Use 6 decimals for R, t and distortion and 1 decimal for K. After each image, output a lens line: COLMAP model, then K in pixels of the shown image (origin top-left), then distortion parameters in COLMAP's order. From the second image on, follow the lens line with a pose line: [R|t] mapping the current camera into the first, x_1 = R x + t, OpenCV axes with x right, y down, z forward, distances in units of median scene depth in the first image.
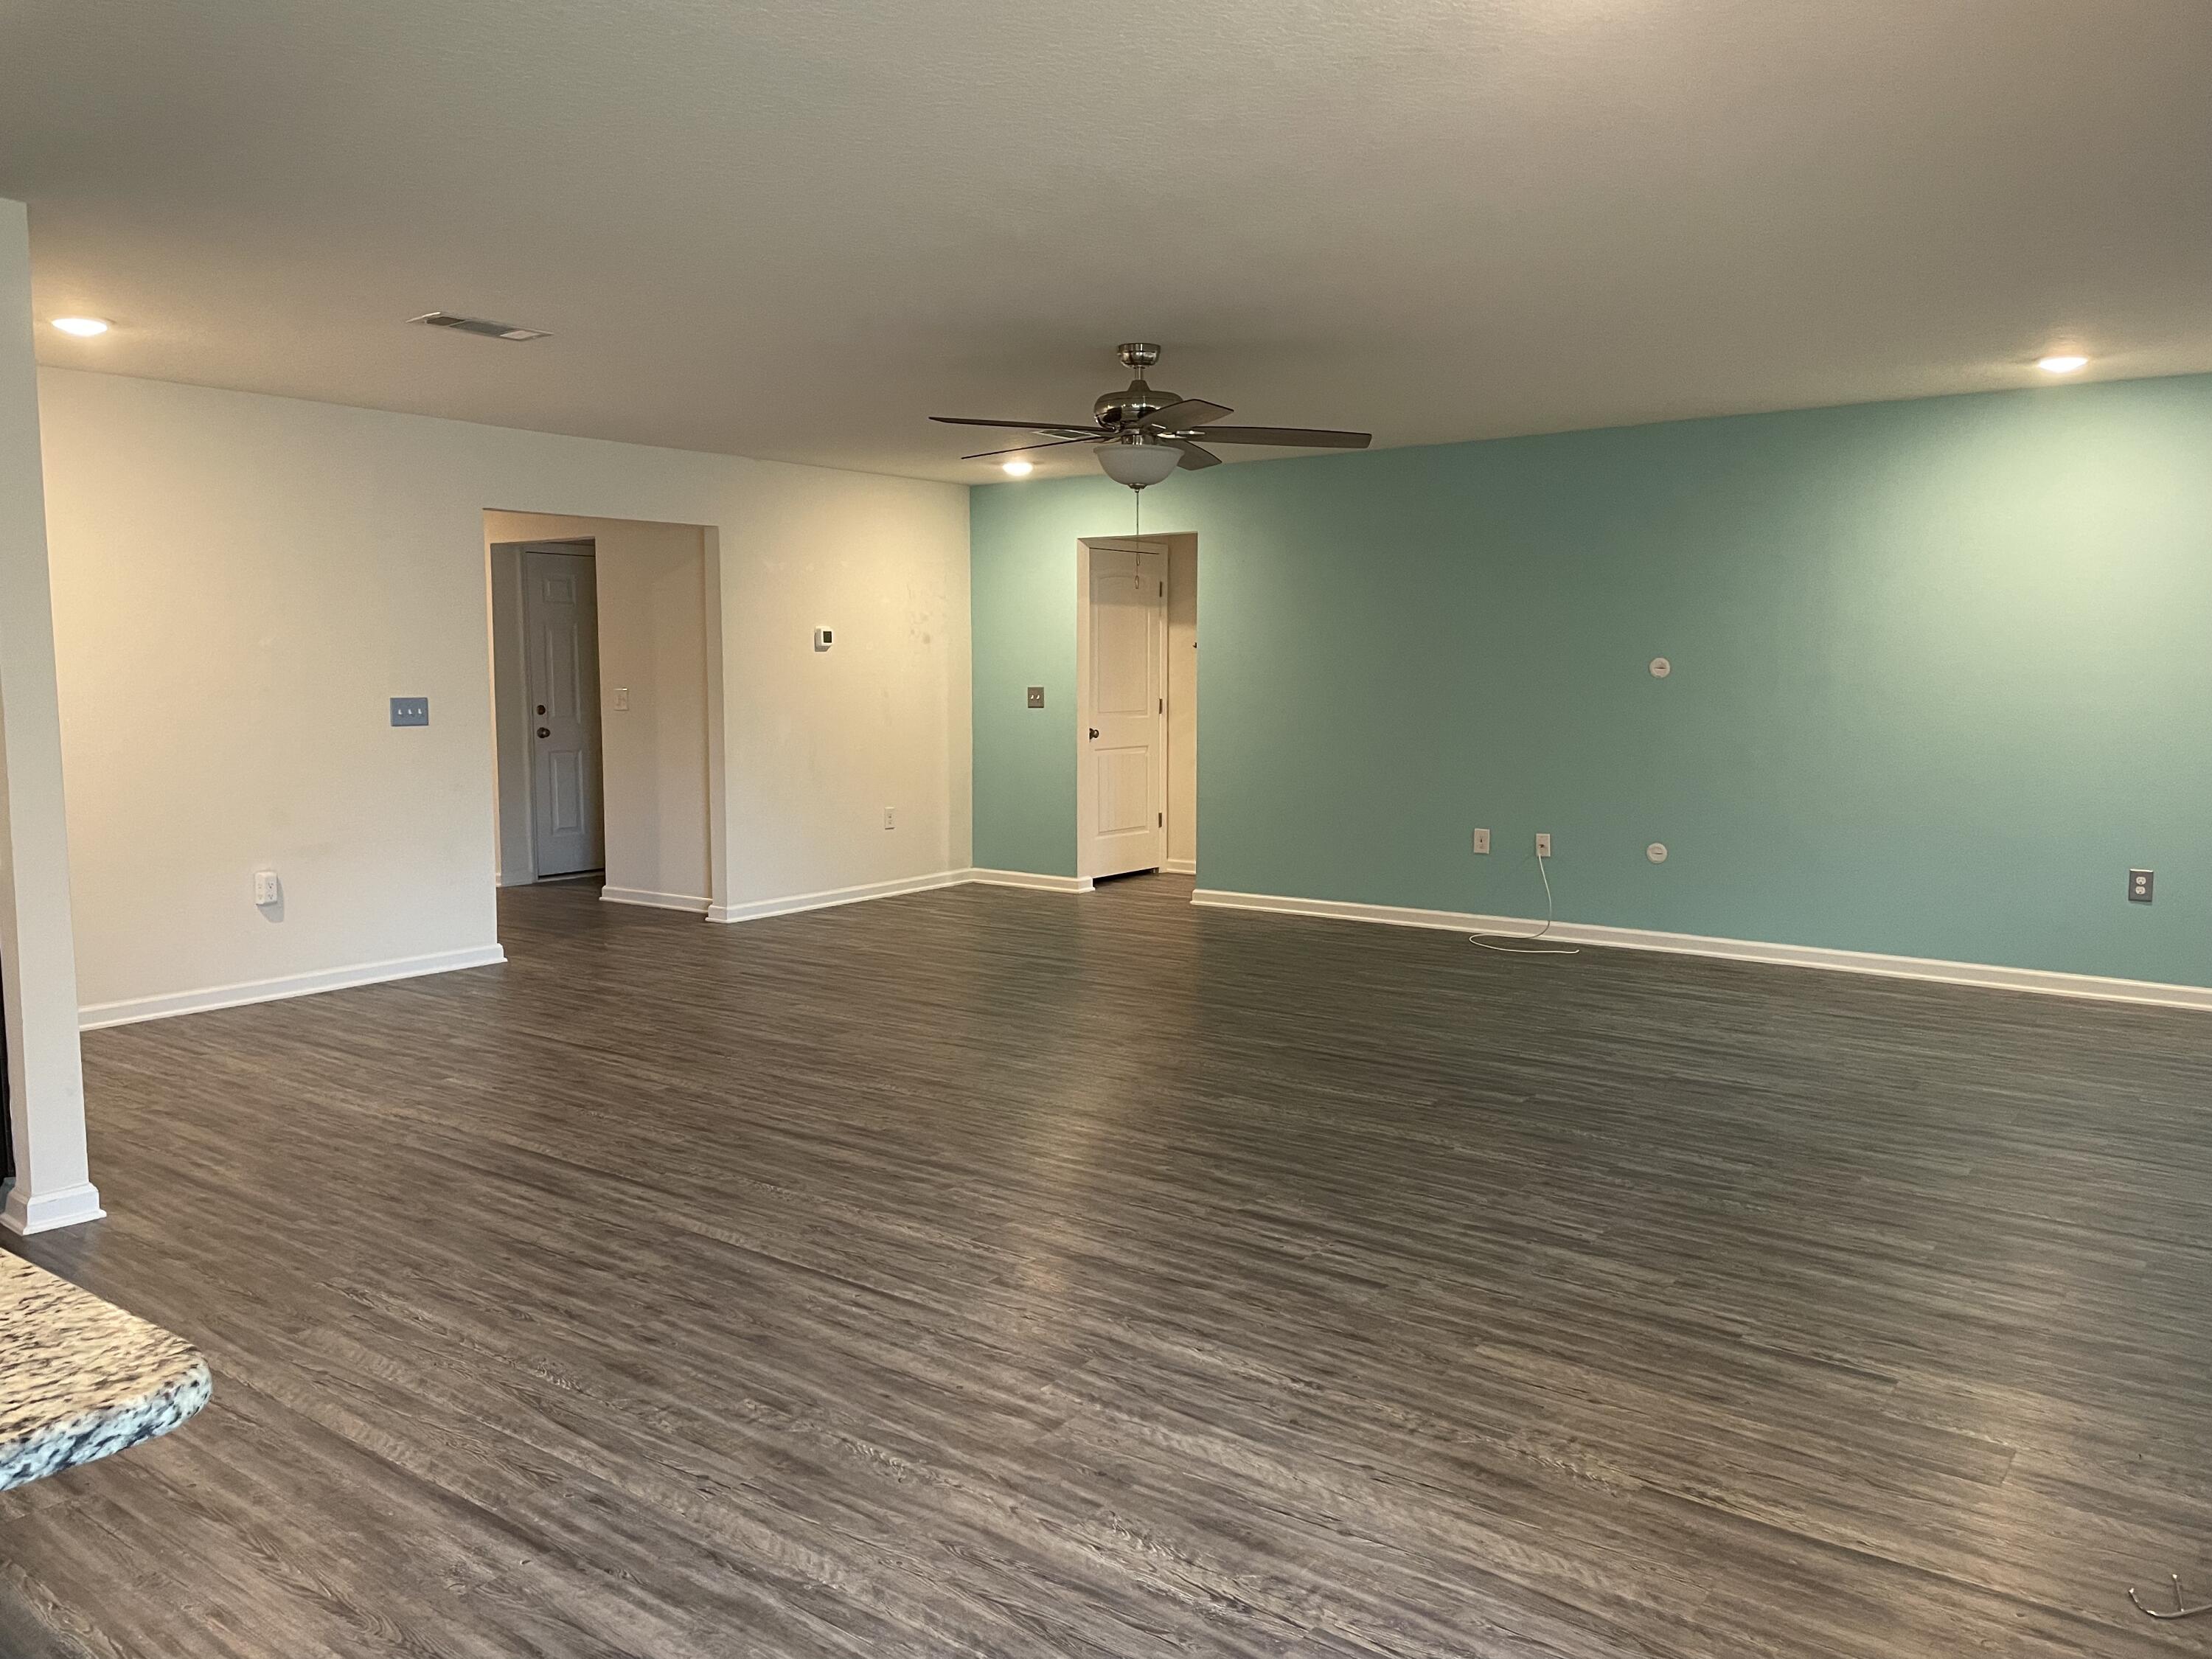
lens RADIAL K [[1647.5, 0, 1105.5], [0, 1647.5, 827.8], [0, 0, 1]] dist [0.003144, -0.021429]
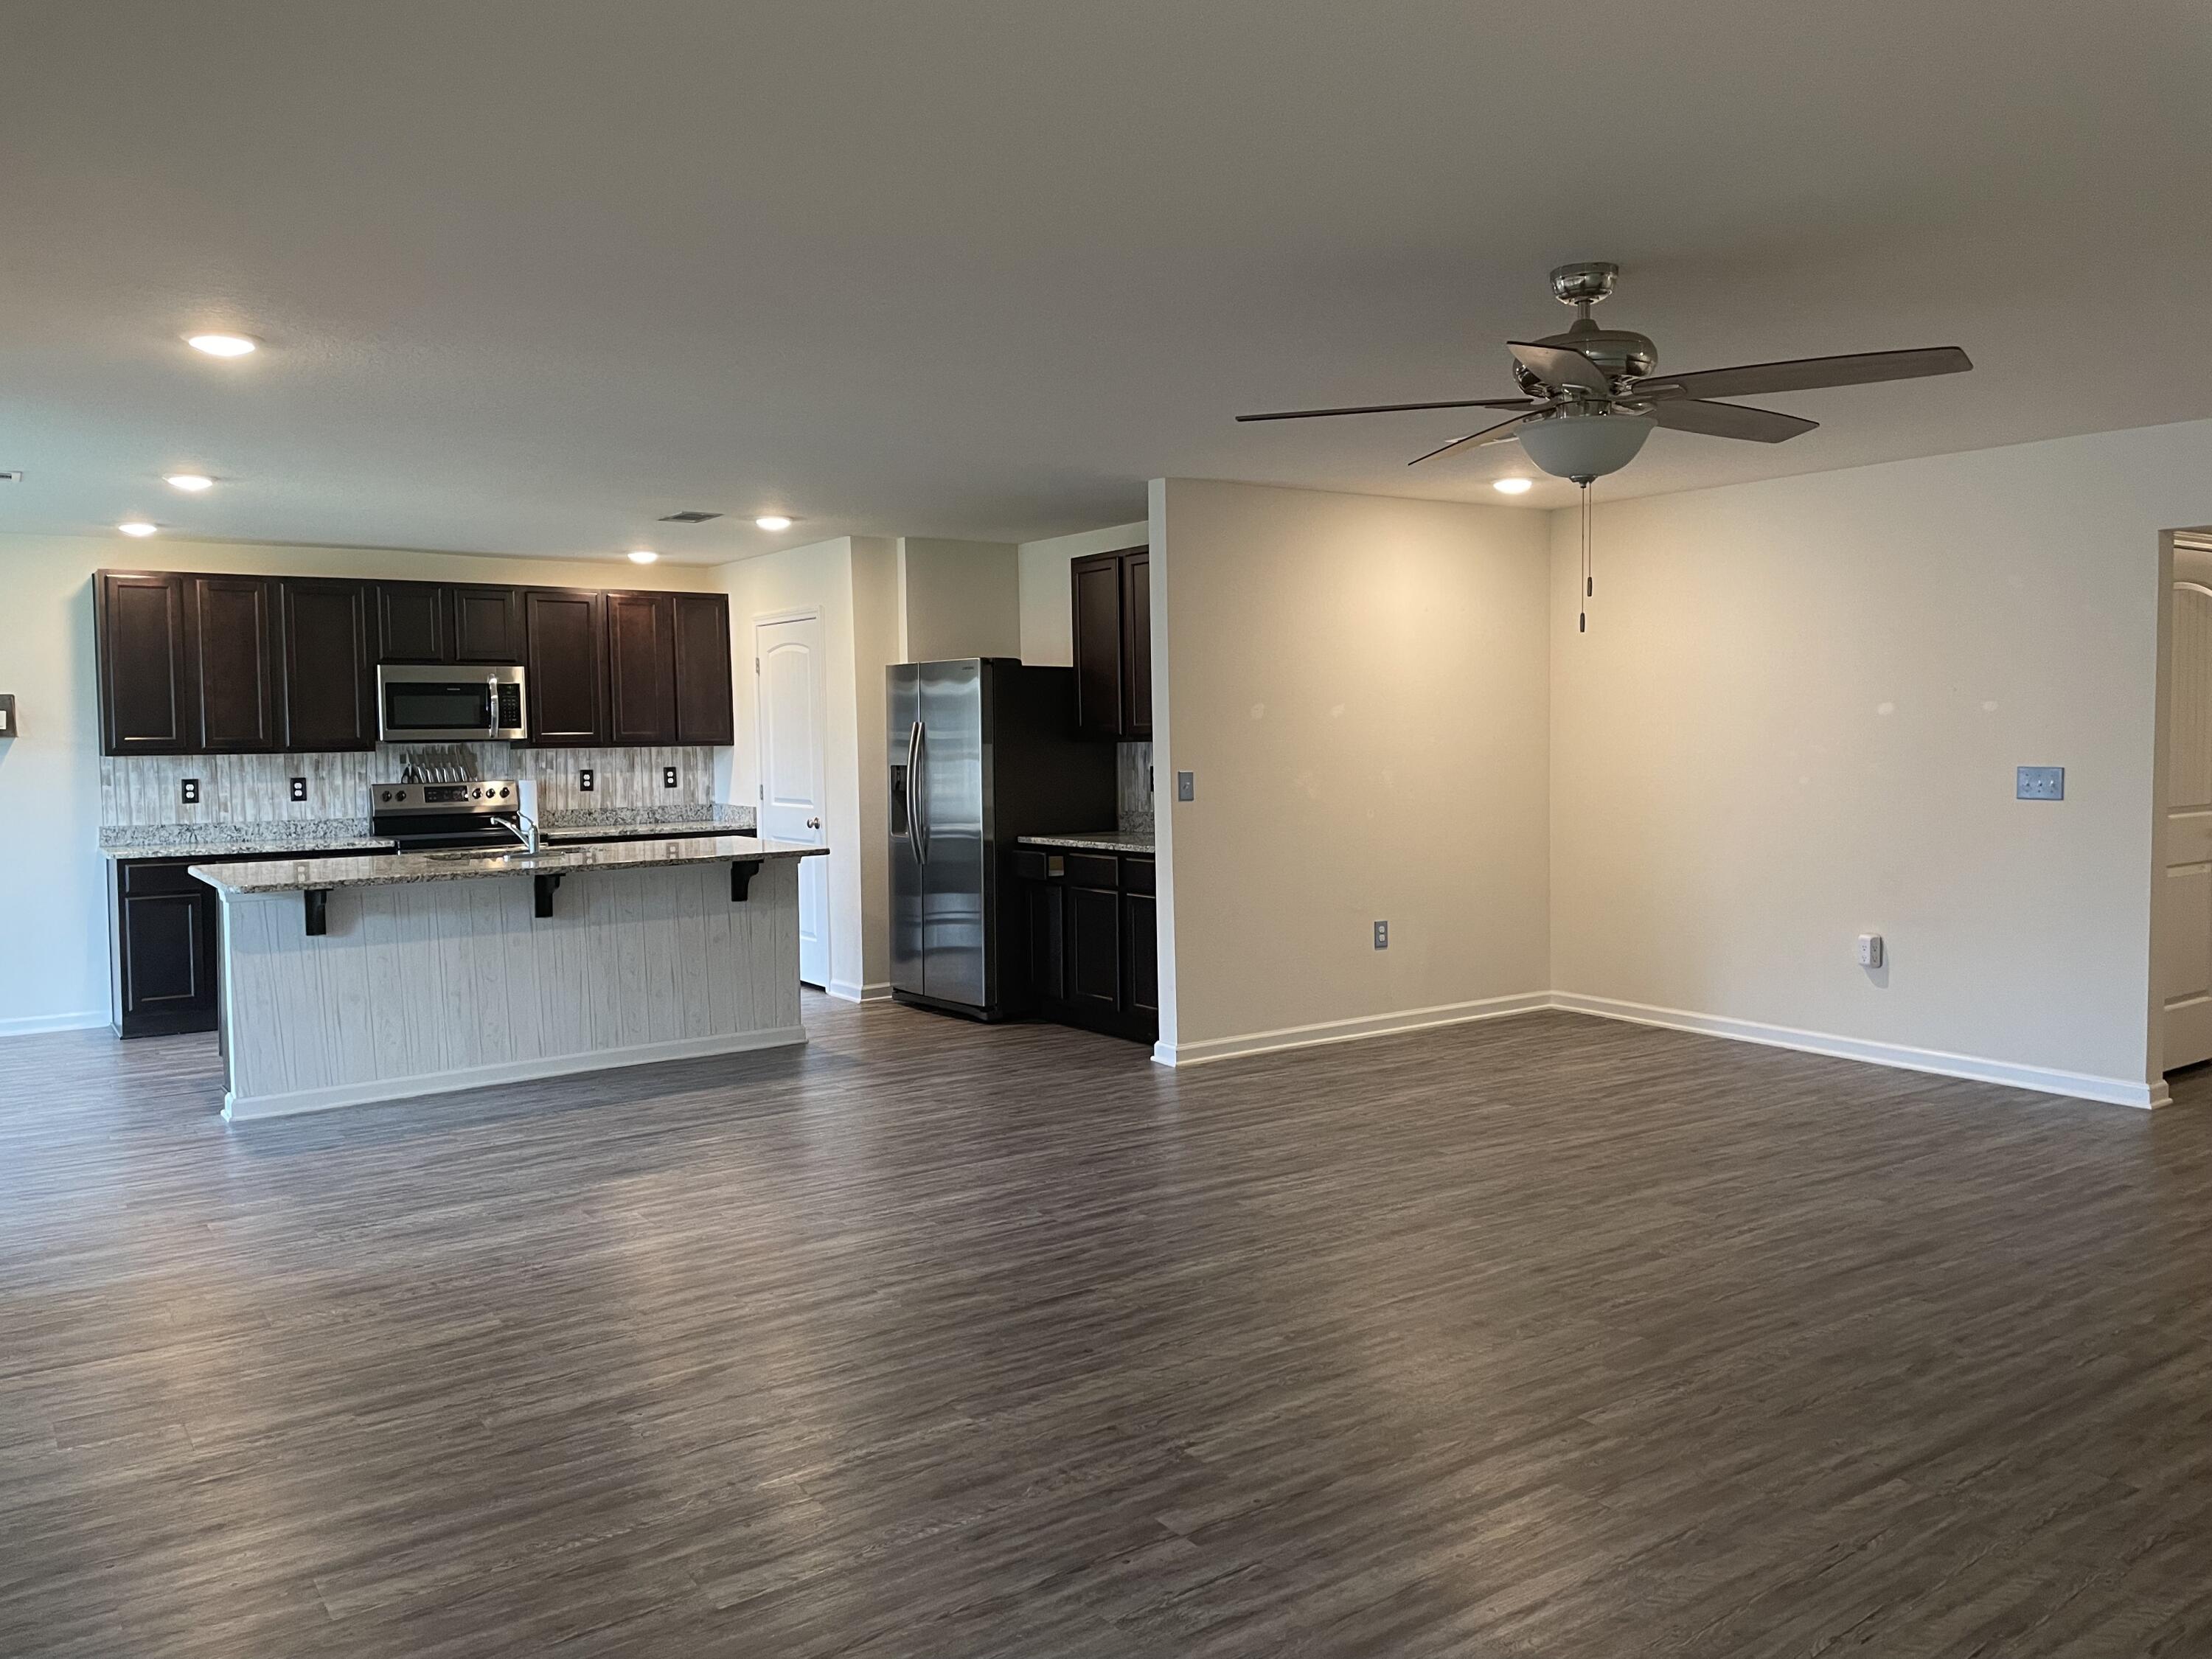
lens RADIAL K [[1647.5, 0, 1107.5], [0, 1647.5, 830.6], [0, 0, 1]] dist [0.003144, -0.021429]
pose [[-0.282628, 0.079324, -0.955944, 1.220060], [-0.085936, 0.990474, 0.107597, -0.213070], [0.955372, 0.112560, -0.273119, 1.697671]]
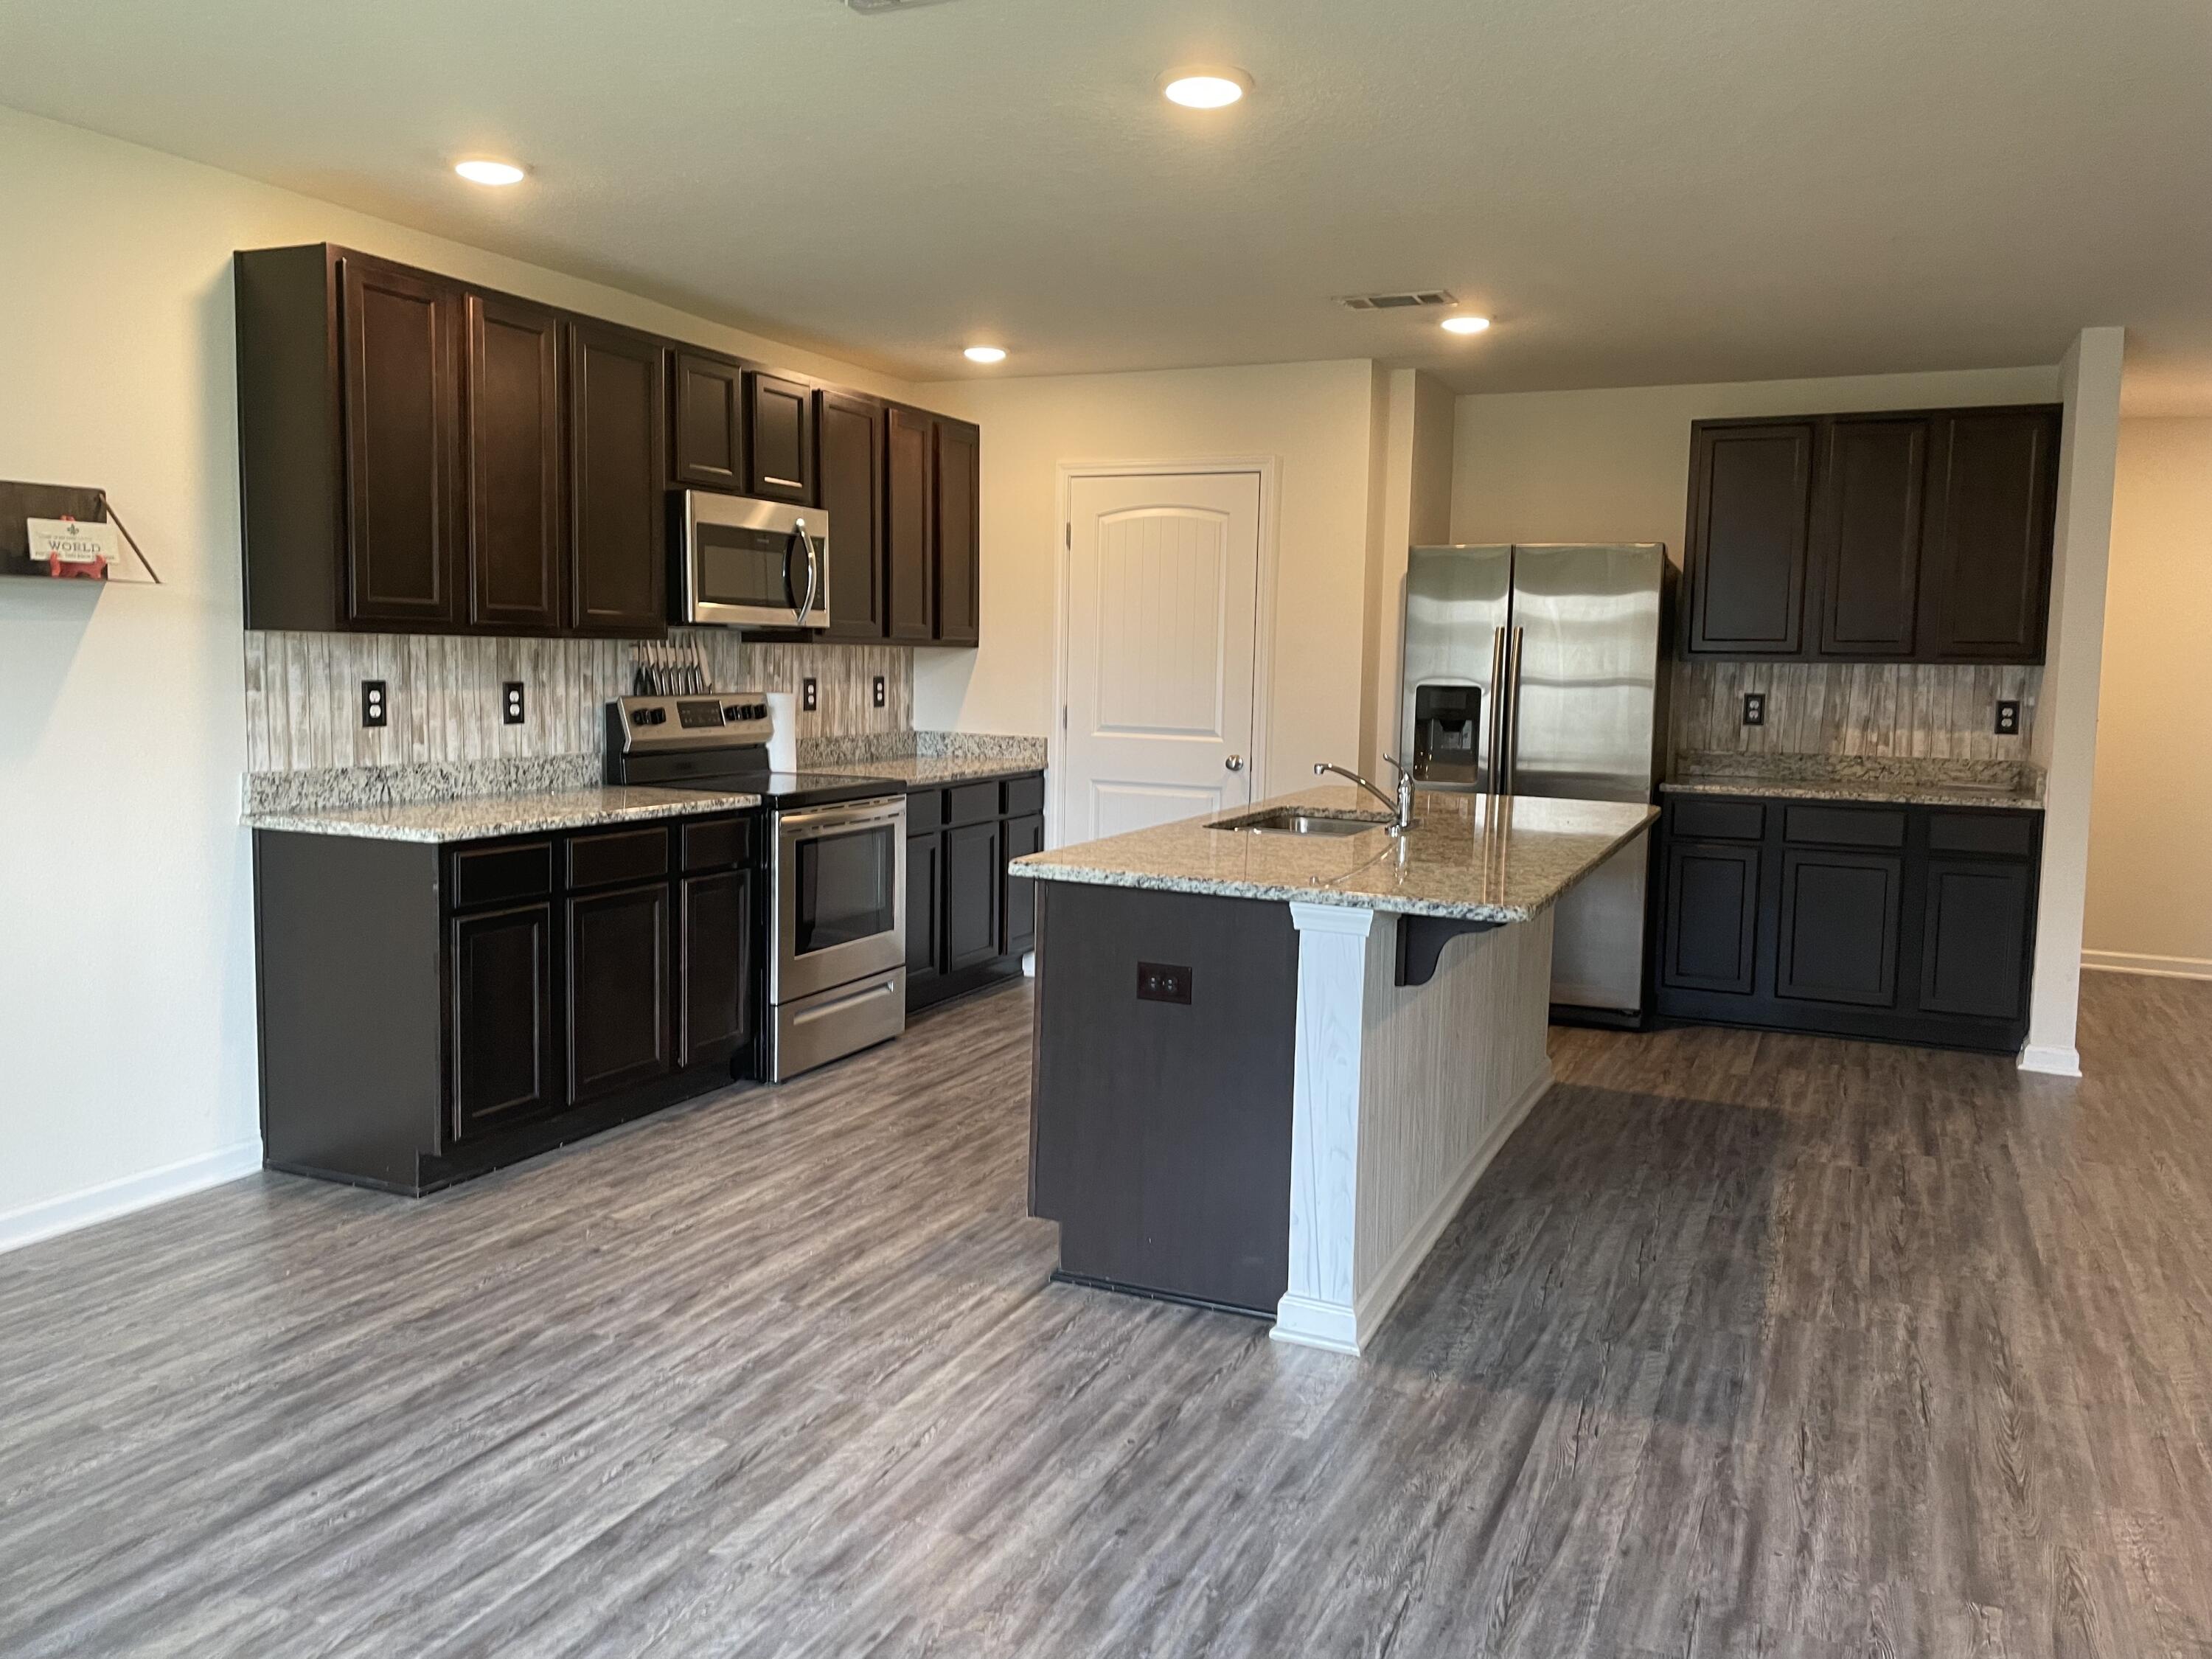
lens RADIAL K [[1647.5, 0, 1096.8], [0, 1647.5, 816.7], [0, 0, 1]] dist [0.003144, -0.021429]
pose [[0.214350, 0.118405, -0.969554, 0.602470], [-0.130731, 0.987172, 0.091655, 0.016078], [0.967969, 0.107105, 0.227079, -0.101699]]
